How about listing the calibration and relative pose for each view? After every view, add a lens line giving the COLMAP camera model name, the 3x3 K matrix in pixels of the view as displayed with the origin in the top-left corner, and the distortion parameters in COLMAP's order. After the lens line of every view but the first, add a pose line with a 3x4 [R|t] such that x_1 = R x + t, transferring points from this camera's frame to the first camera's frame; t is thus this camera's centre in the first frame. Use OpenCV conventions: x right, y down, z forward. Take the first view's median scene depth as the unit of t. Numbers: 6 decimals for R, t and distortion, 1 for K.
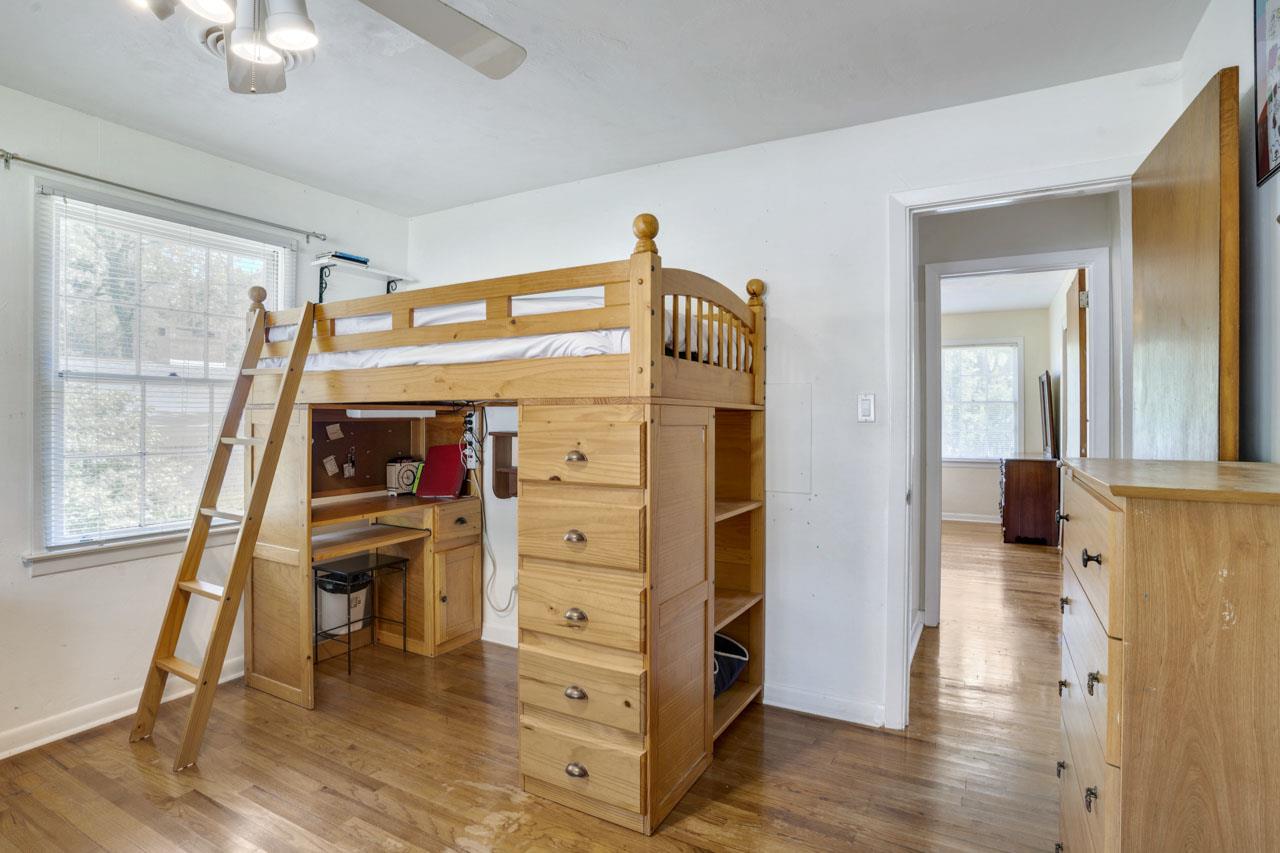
lens RADIAL K [[633.7, 0, 642.6], [0, 633.7, 424.2], [0, 0, 1]] dist [-0.068692, 0.016711]
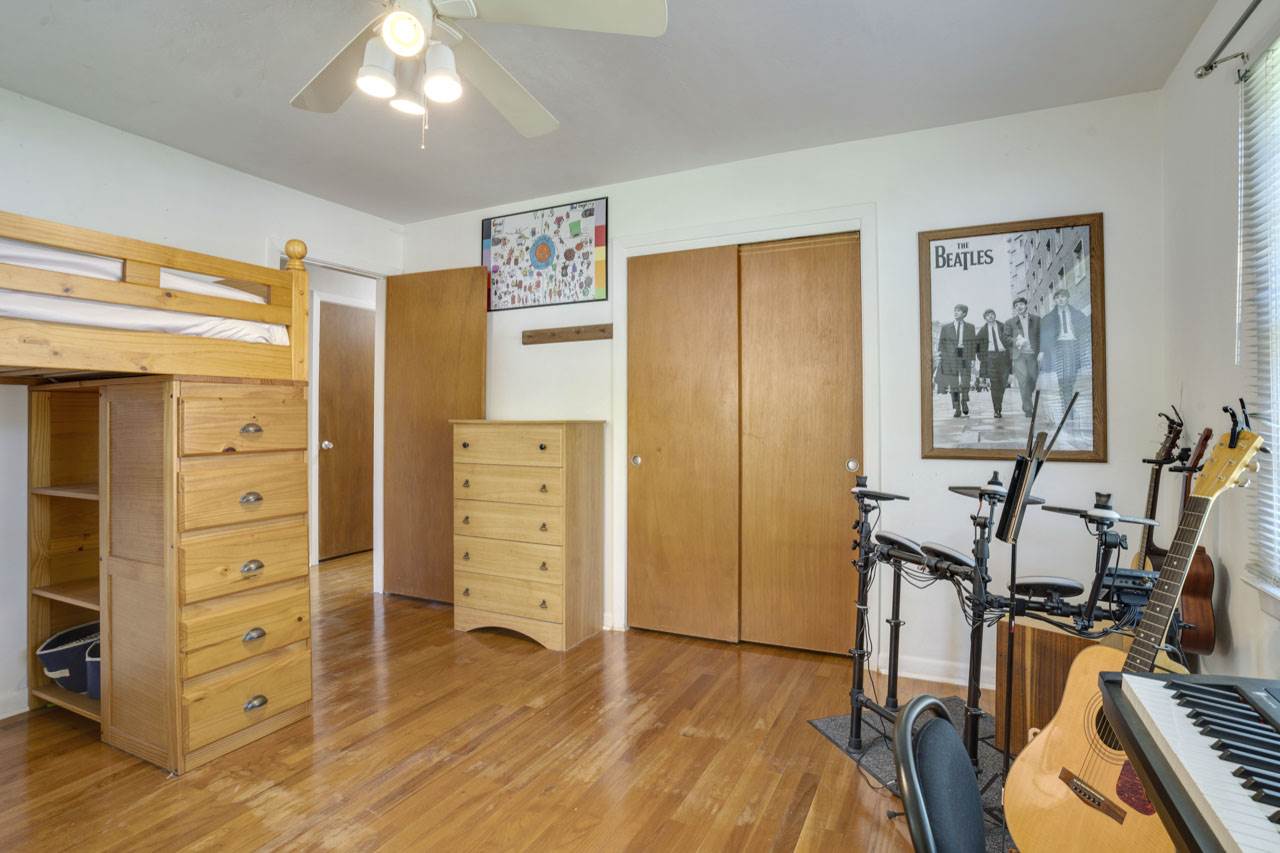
lens RADIAL K [[633.7, 0, 642.6], [0, 633.7, 419.1], [0, 0, 1]] dist [-0.068692, 0.016711]
pose [[-0.057447, -0.003119, 0.998344, -1.276432], [0.012056, 0.999920, 0.003818, 0.037976], [-0.998276, 0.012255, -0.057405, 0.347109]]
